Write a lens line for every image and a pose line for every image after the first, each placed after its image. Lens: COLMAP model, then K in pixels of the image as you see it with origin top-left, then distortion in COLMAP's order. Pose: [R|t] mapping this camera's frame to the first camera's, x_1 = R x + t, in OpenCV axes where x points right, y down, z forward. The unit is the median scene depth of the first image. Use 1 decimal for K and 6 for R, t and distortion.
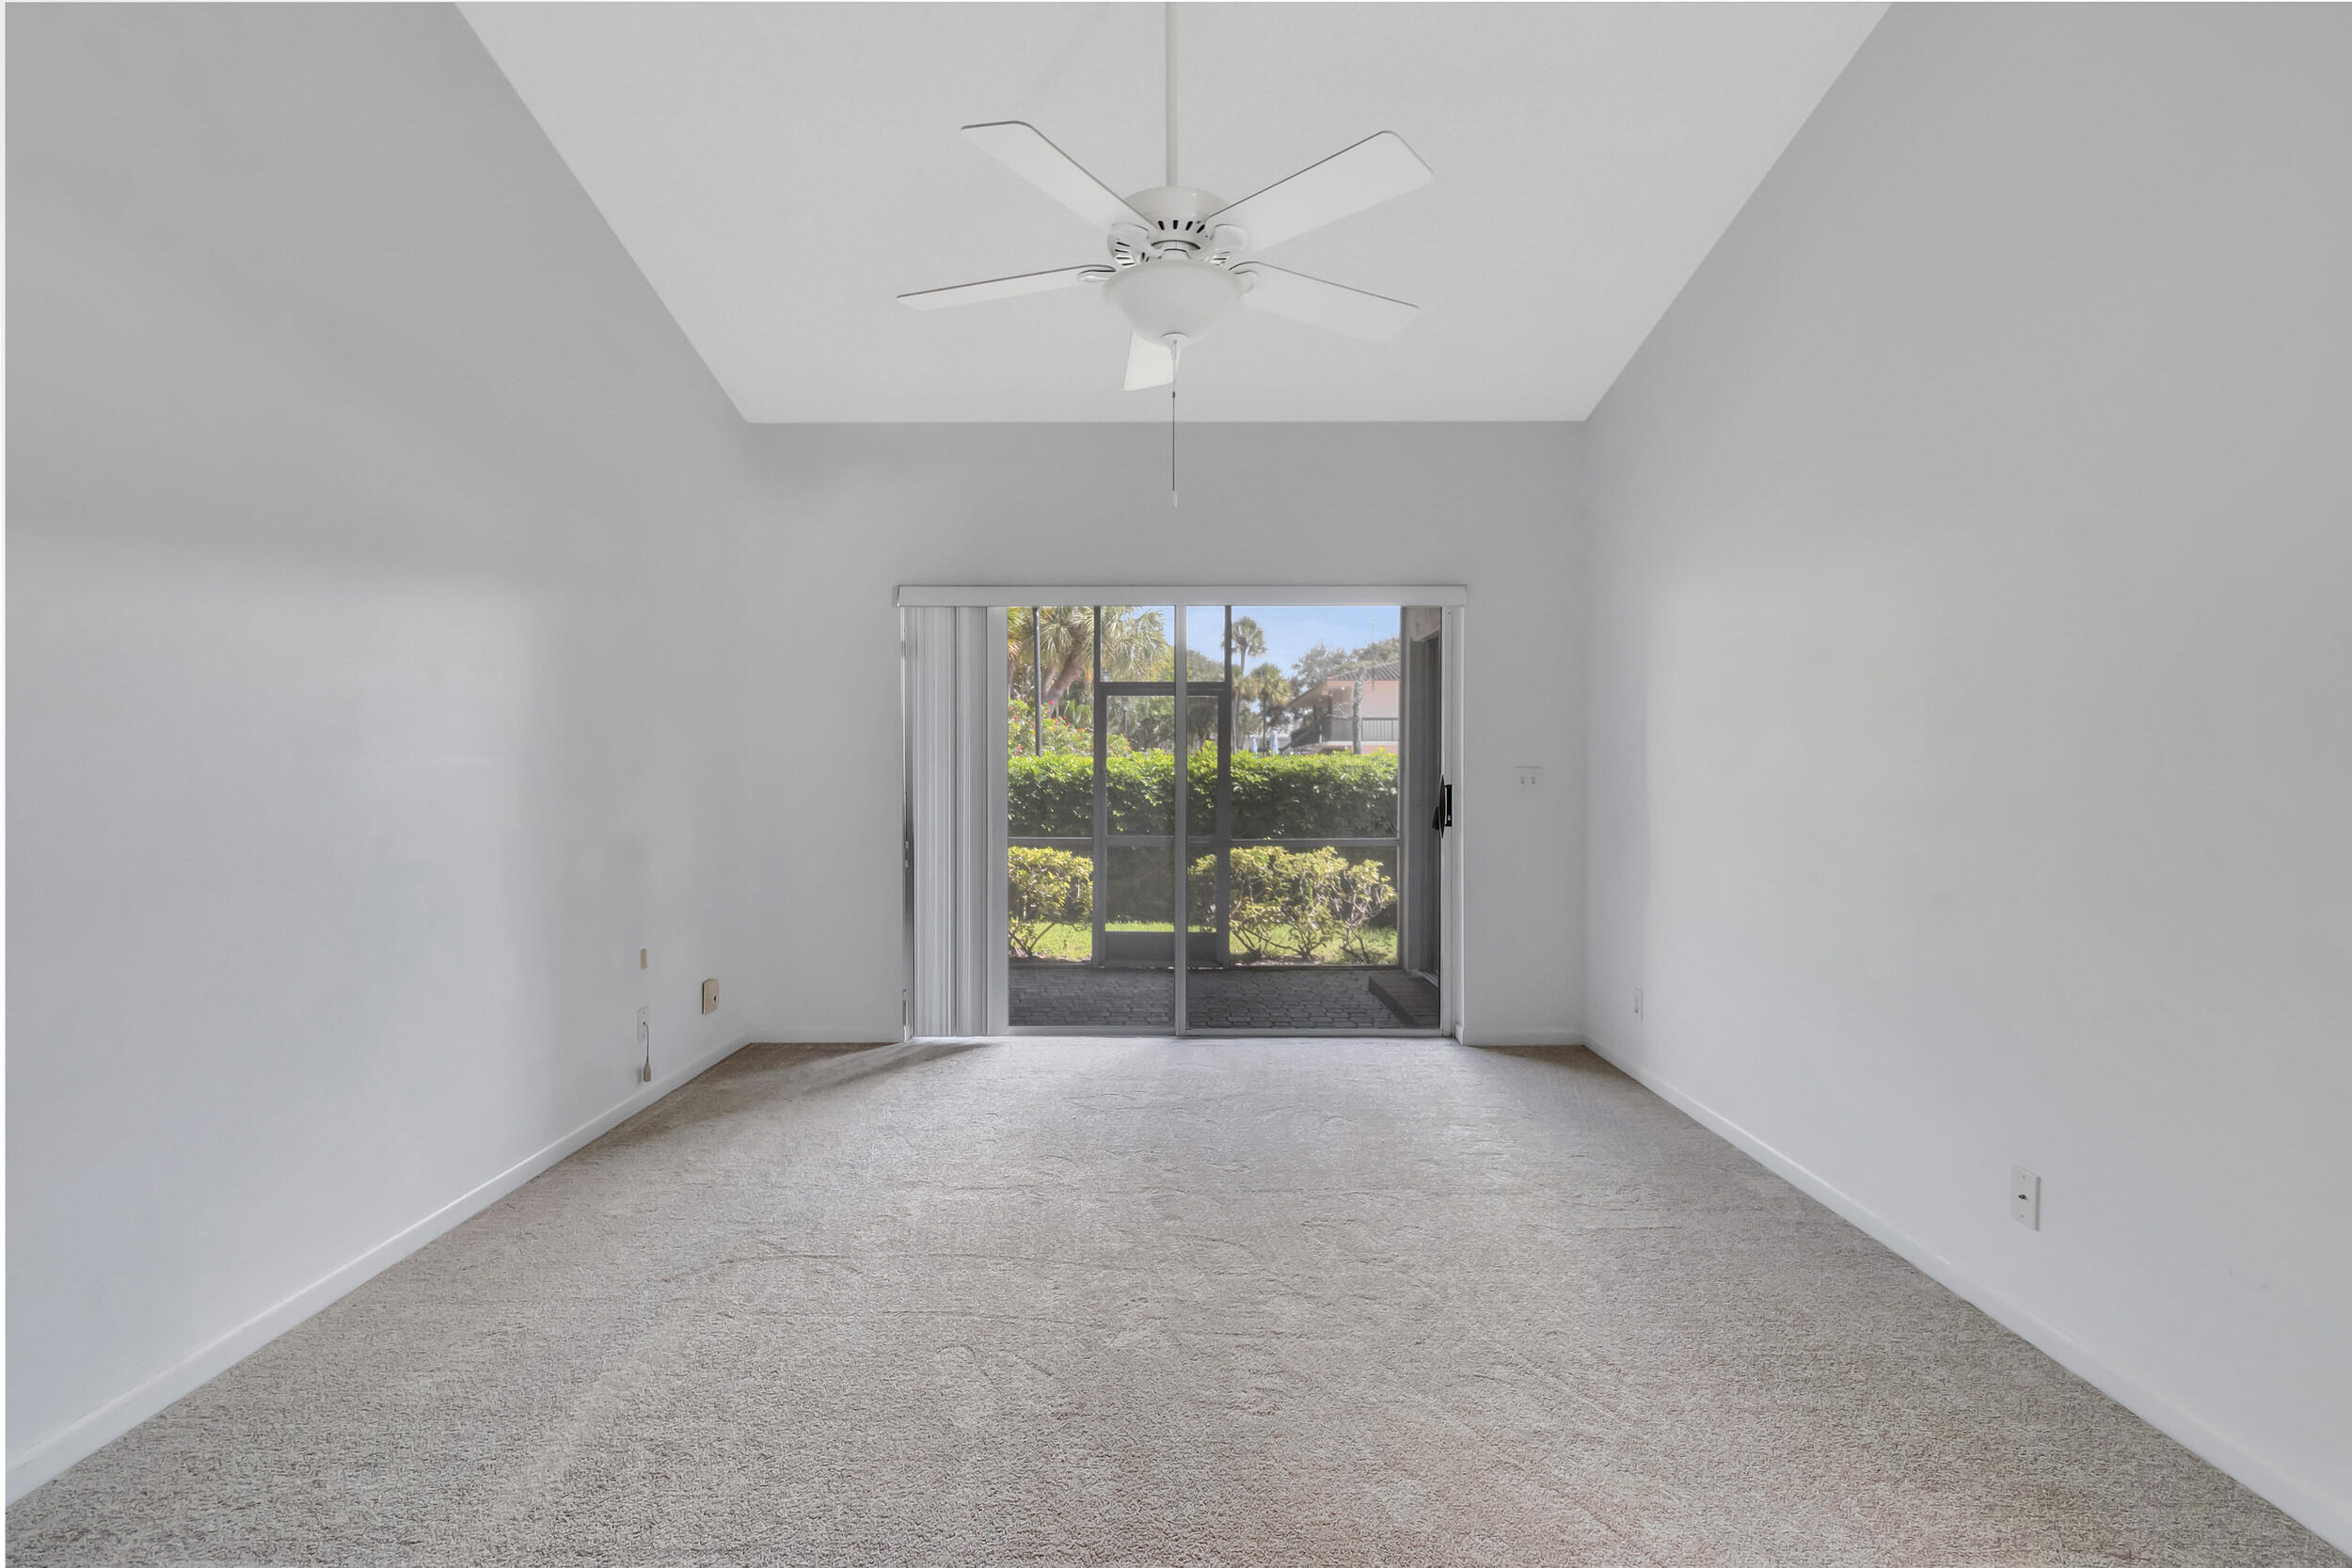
lens RADIAL K [[1035.5, 0, 1172.9], [0, 1035.5, 792.8], [0, 0, 1]] dist [0.001087, -0.000027]
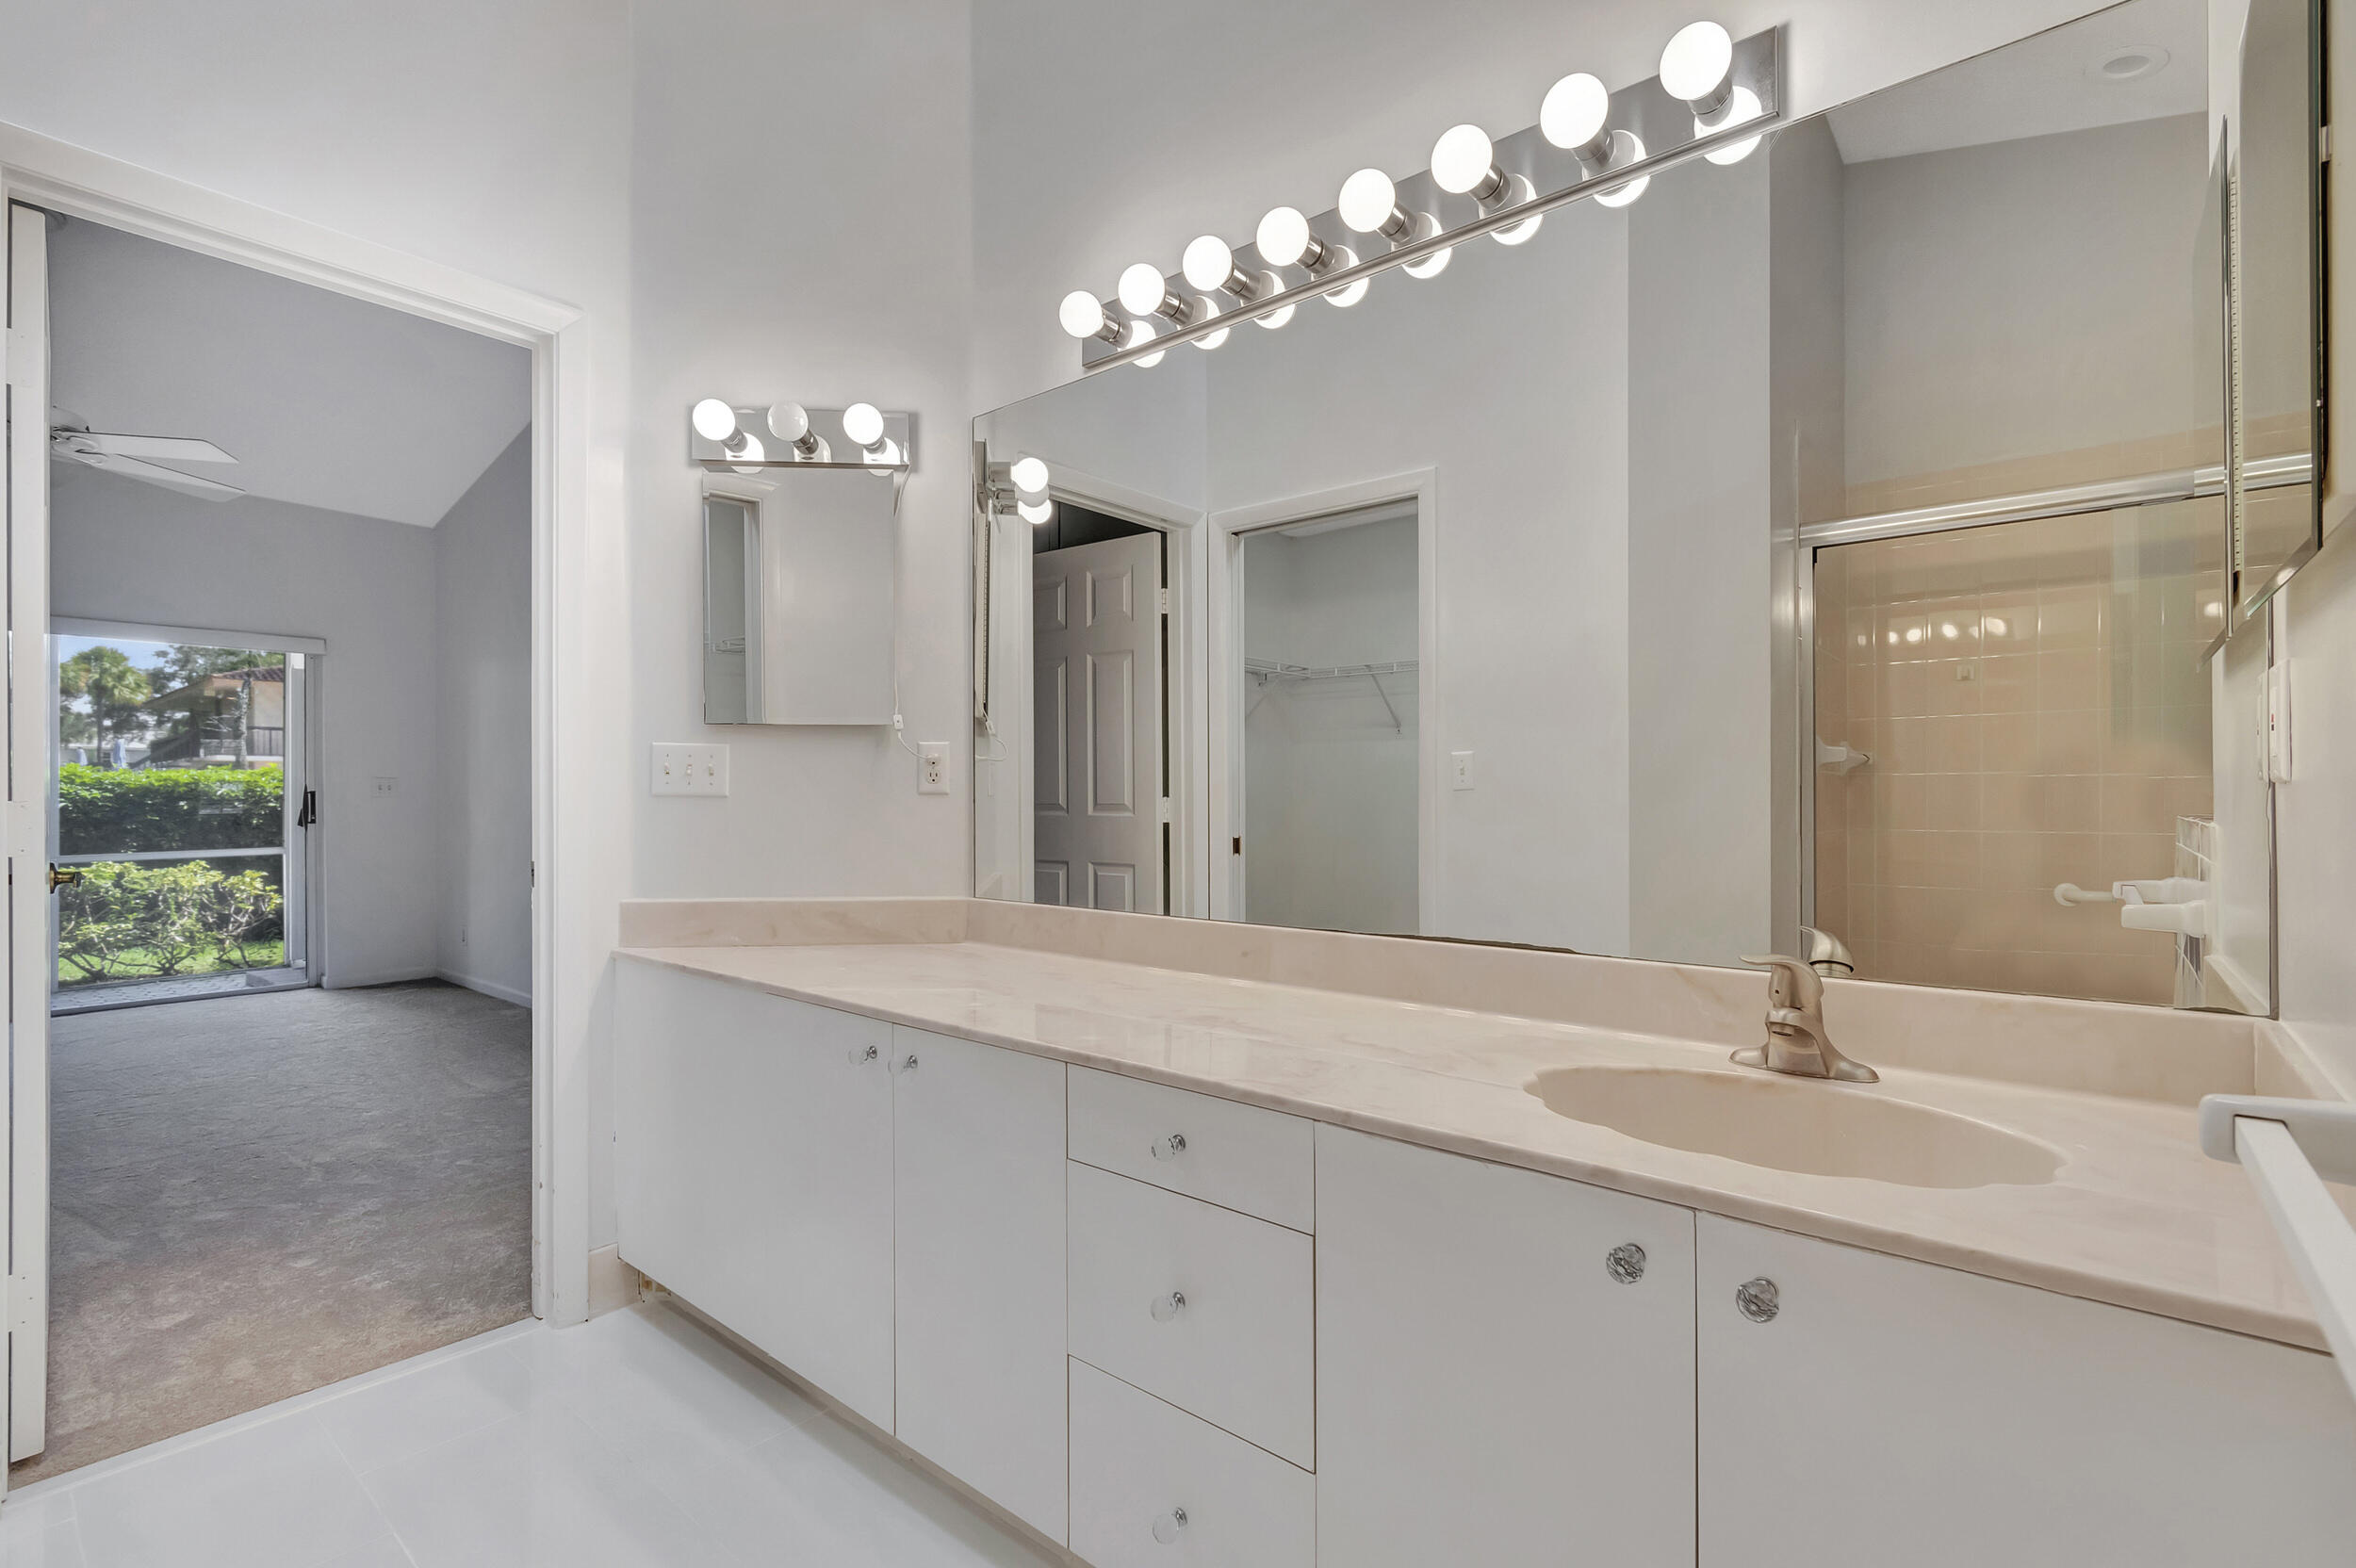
lens RADIAL K [[1059.2, 0, 1174.8], [0, 1059.2, 801.1], [0, 0, 1]] dist [-0.000017, -0.000266]
pose [[0.636202, -0.006601, 0.771494, -0.039671], [0.018018, 0.999818, -0.006304, 0.018489], [-0.771312, 0.017911, 0.636205, -0.389615]]
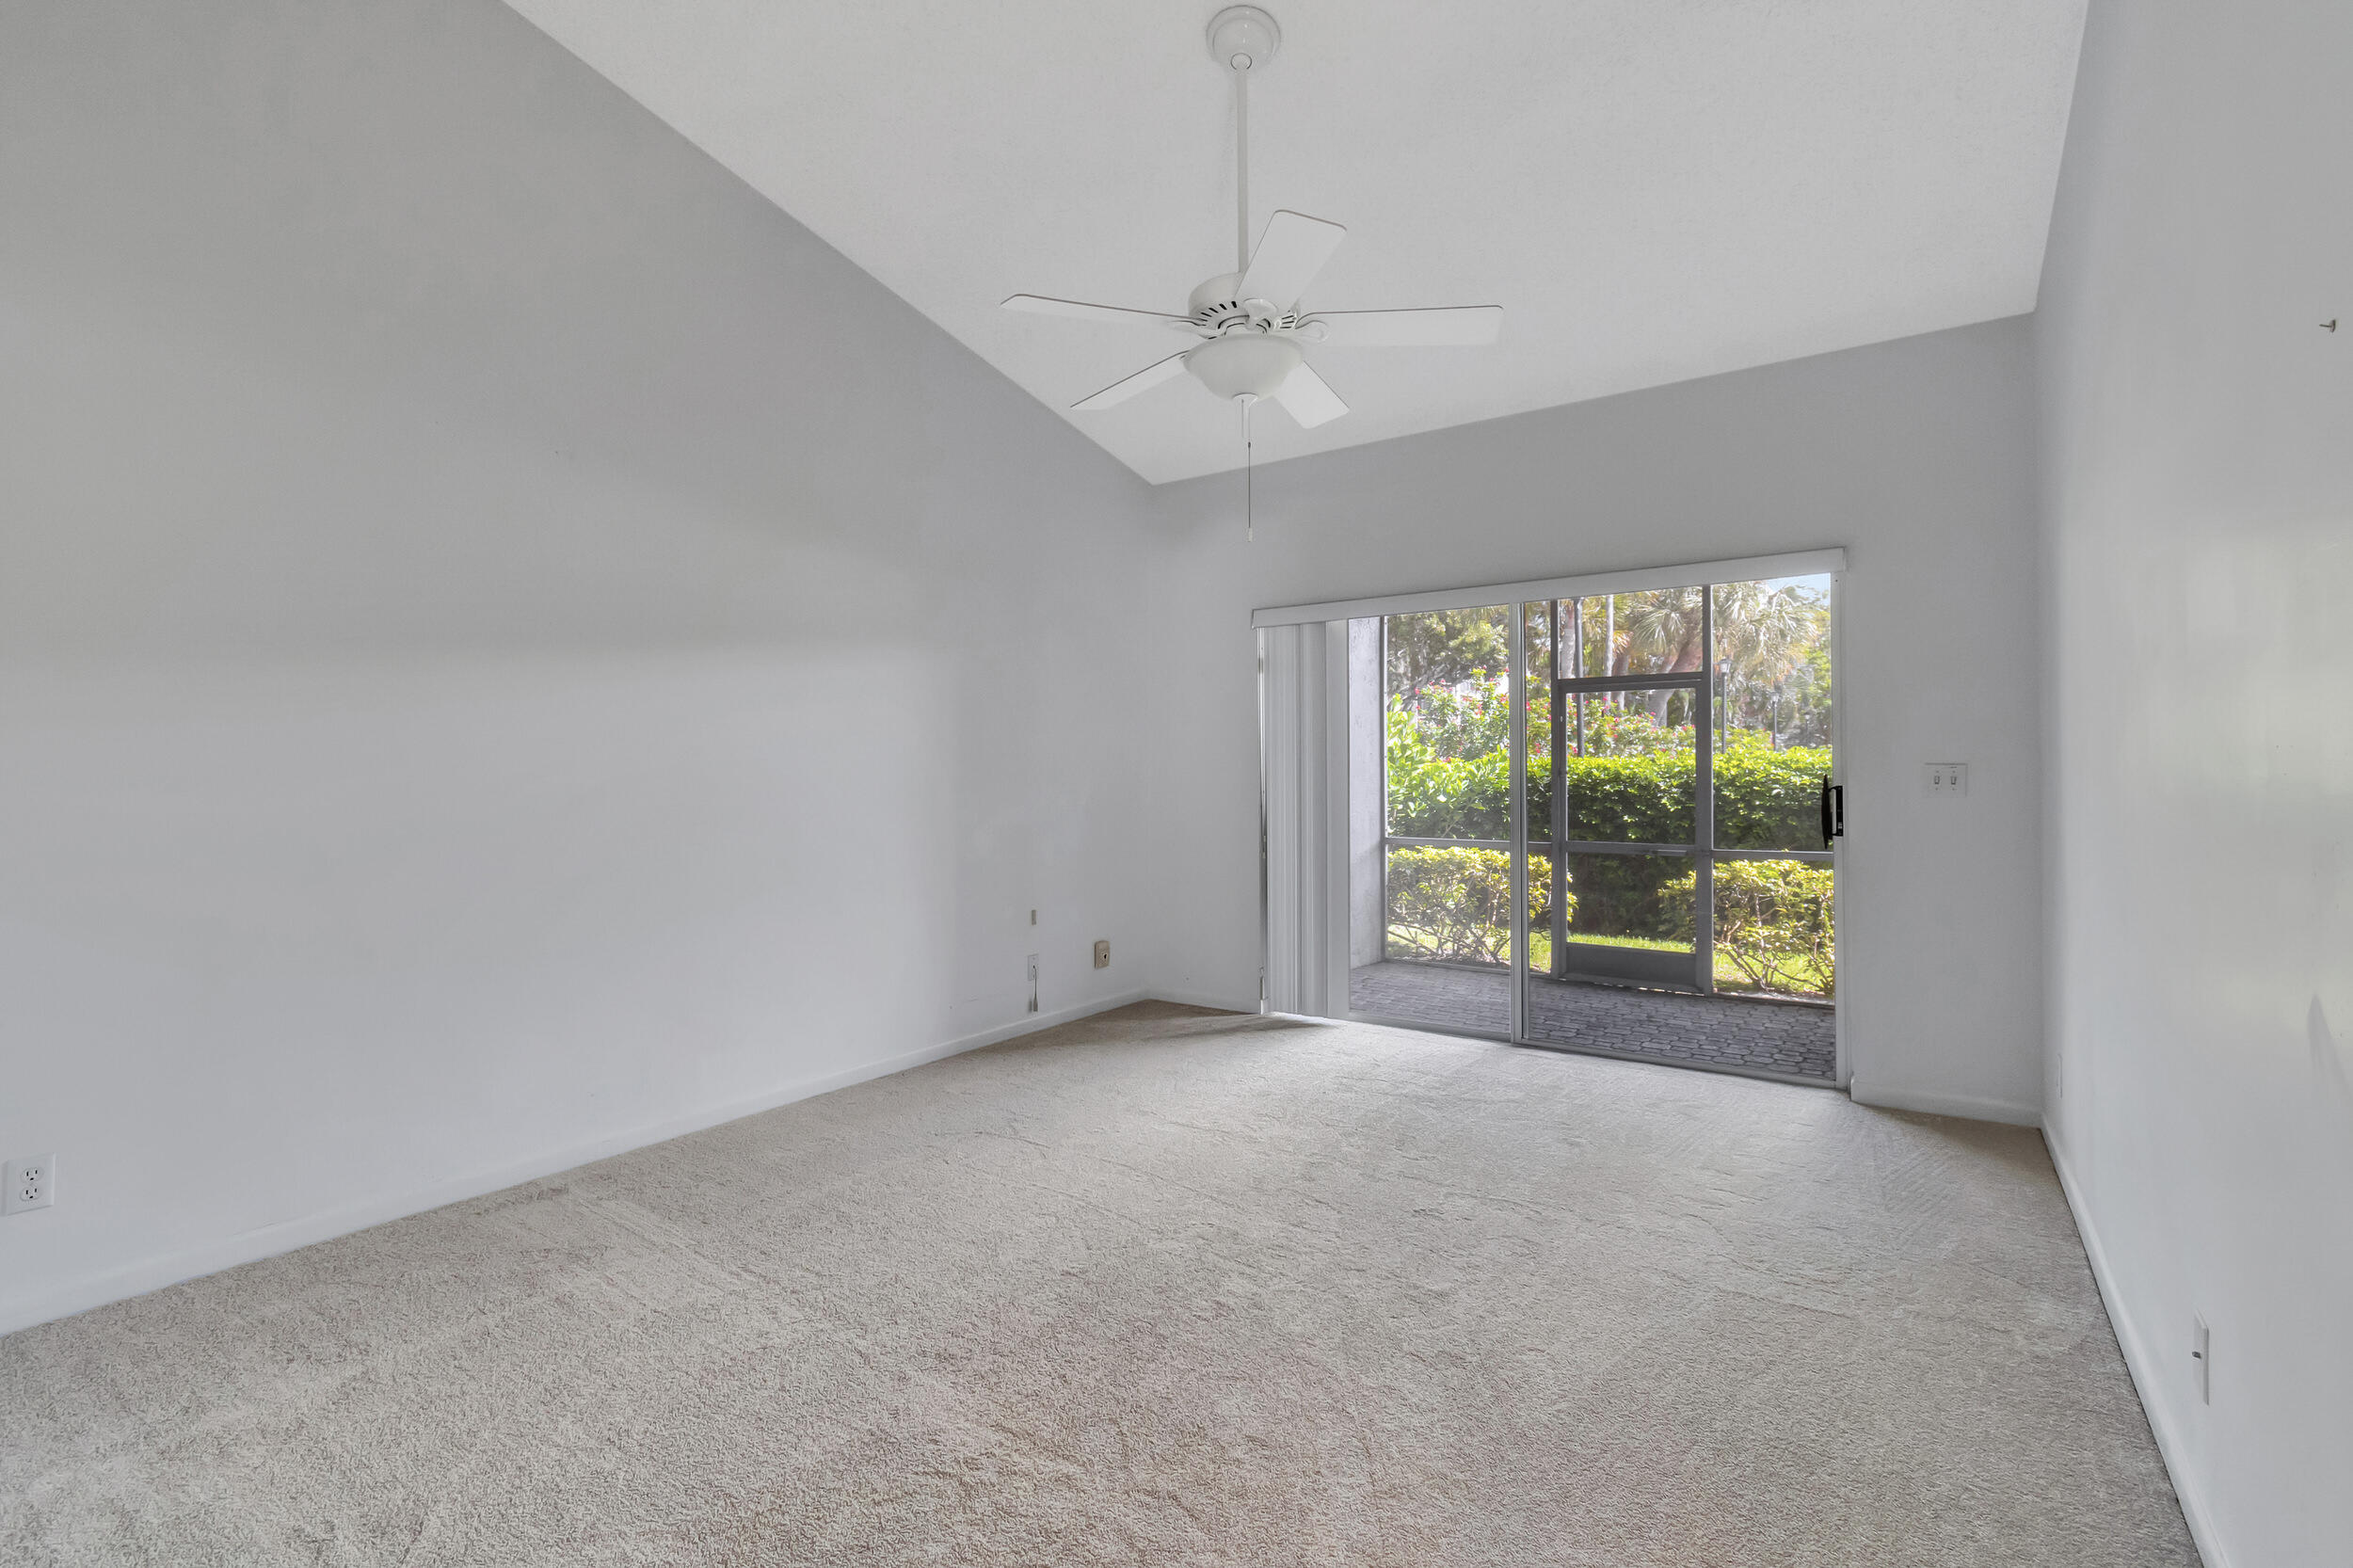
lens RADIAL K [[1063.8, 0, 1175.7], [0, 1063.8, 777.1], [0, 0, 1]] dist [0.002233, 0.000024]
pose [[0.824787, -0.003596, -0.565432, 0.178783], [-0.006887, 0.999842, -0.016404, 0.001585], [0.565401, 0.017424, 0.824632, -0.005241]]
